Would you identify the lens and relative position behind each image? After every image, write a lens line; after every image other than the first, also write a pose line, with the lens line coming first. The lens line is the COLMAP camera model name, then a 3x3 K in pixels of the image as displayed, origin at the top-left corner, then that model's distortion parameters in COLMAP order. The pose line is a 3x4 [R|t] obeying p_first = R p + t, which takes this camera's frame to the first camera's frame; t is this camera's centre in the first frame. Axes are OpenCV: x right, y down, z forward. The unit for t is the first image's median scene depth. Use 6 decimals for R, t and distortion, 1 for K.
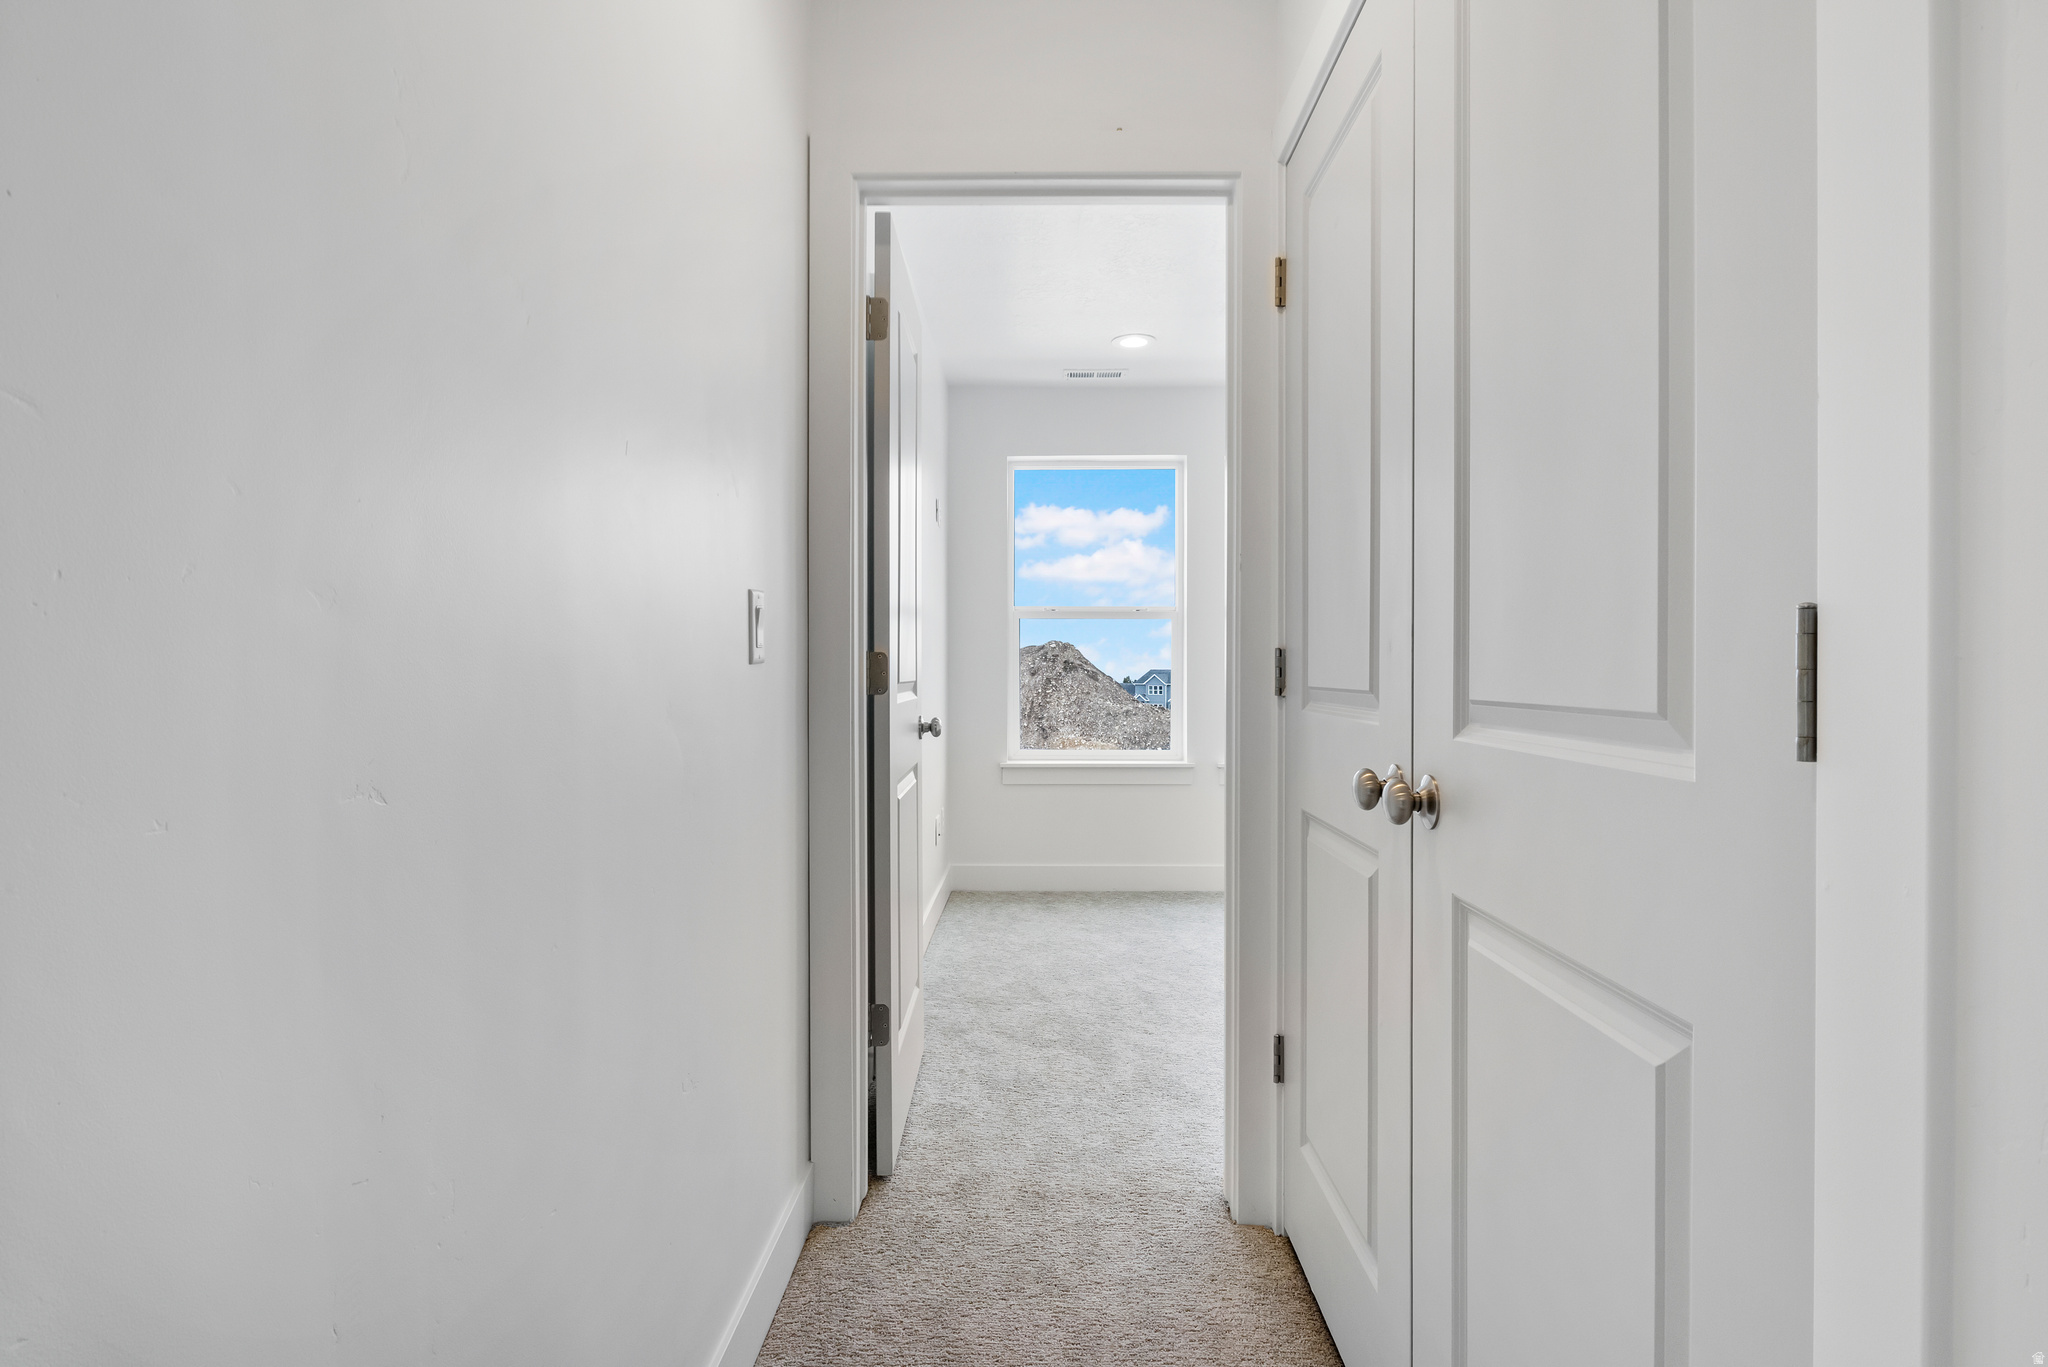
lens RADIAL K [[1038.4, 0, 1025.1], [0, 1038.4, 669.7], [0, 0, 1]] dist [-0.003109, 0.001248]
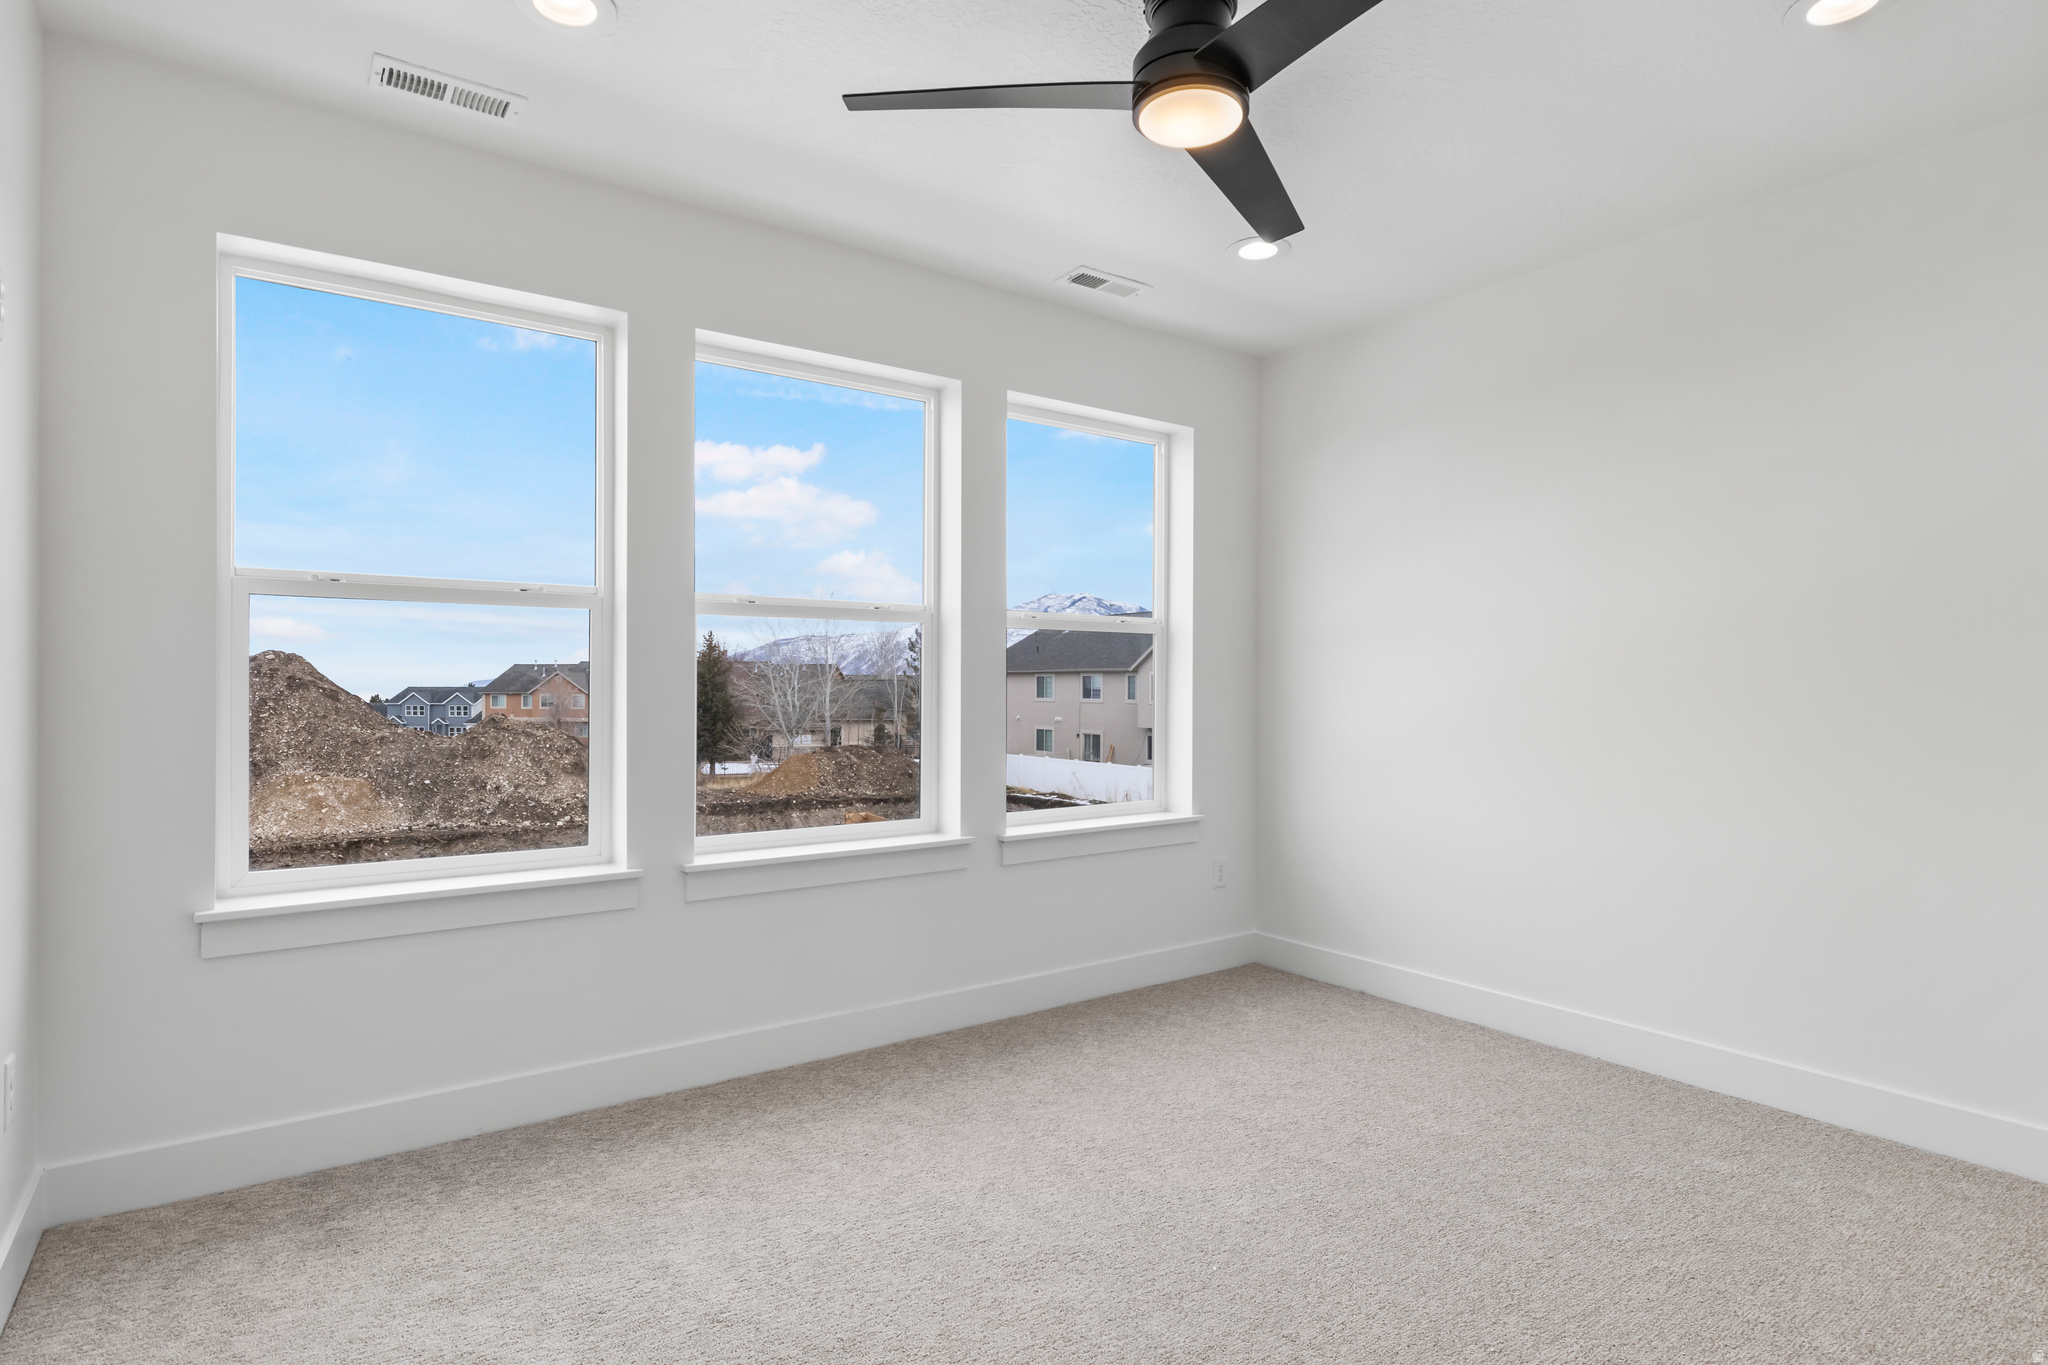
lens RADIAL K [[1038.4, 0, 1017.1], [0, 1038.4, 676.2], [0, 0, 1]] dist [-0.003109, 0.001248]
pose [[0.794364, 0.004716, 0.607423, -0.013656], [0.001266, 0.999955, -0.009420, -0.006830], [-0.607440, 0.008252, 0.794322, 0.417411]]
